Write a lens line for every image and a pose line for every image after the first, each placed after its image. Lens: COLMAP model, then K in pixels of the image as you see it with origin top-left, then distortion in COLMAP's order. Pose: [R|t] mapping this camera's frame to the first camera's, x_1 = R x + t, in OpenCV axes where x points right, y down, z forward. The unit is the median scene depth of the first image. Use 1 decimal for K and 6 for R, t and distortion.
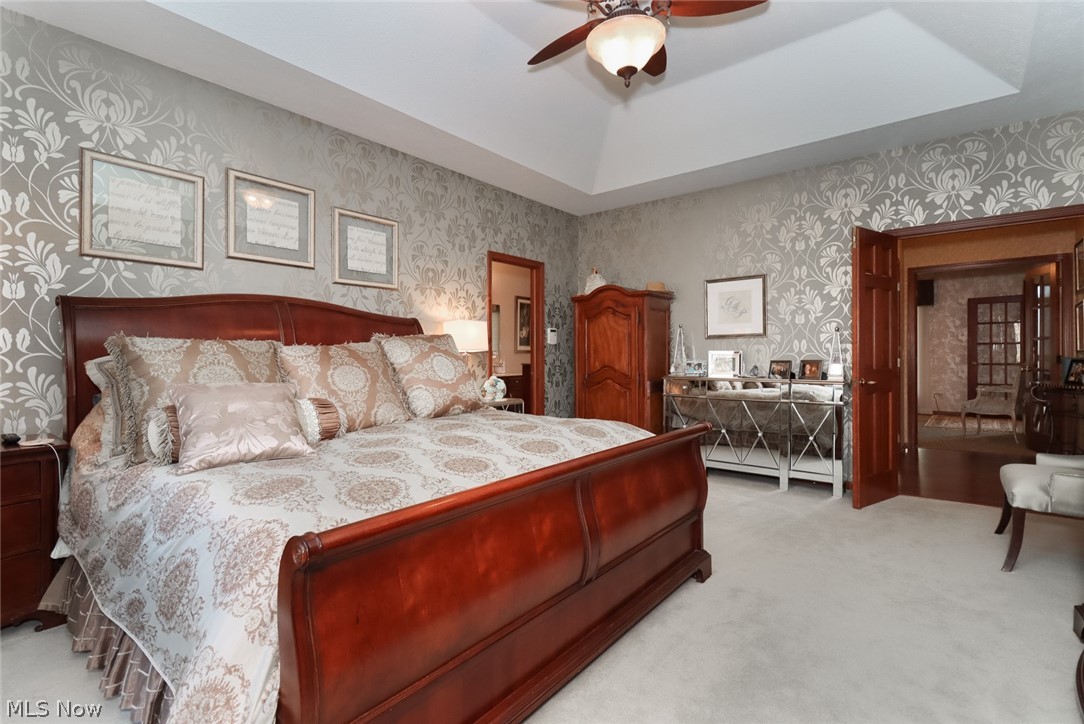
lens RADIAL K [[512.6, 0, 542.4], [0, 512.6, 358.2], [0, 0, 1]] dist [0.005142, -0.003350]
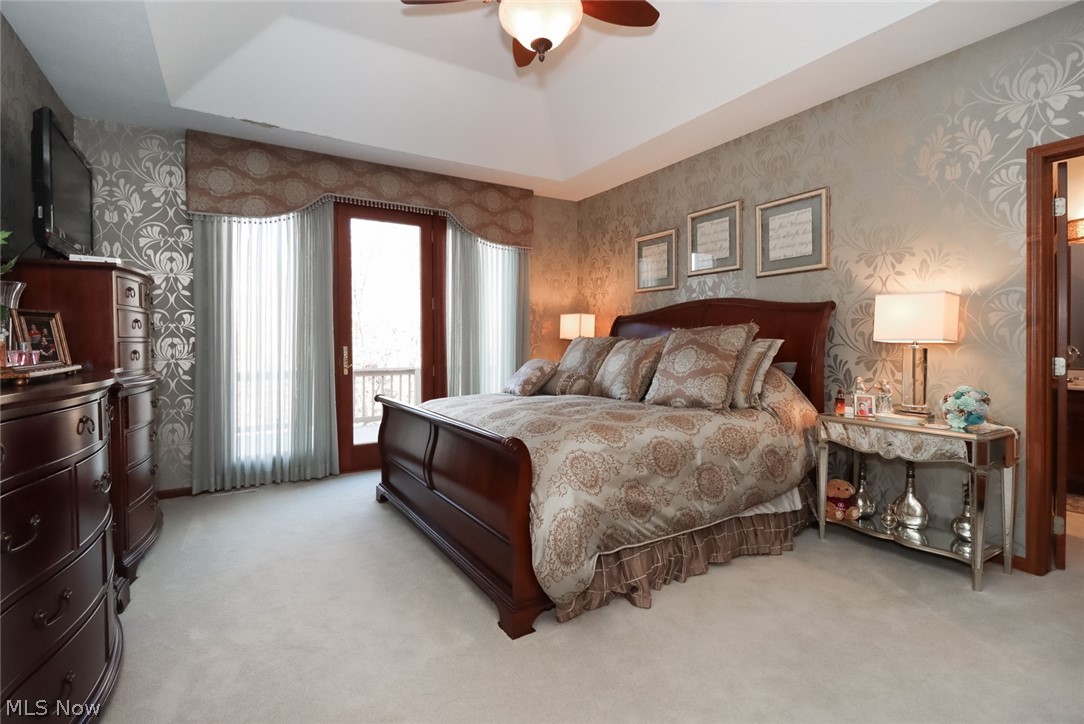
lens RADIAL K [[512.6, 0, 552.0], [0, 512.6, 341.4], [0, 0, 1]] dist [0.005142, -0.003350]
pose [[-0.326914, 0.002468, -0.945051, 0.712469], [-0.004283, 0.999982, 0.004093, -0.017223], [0.945044, 0.005386, -0.326898, 0.923888]]
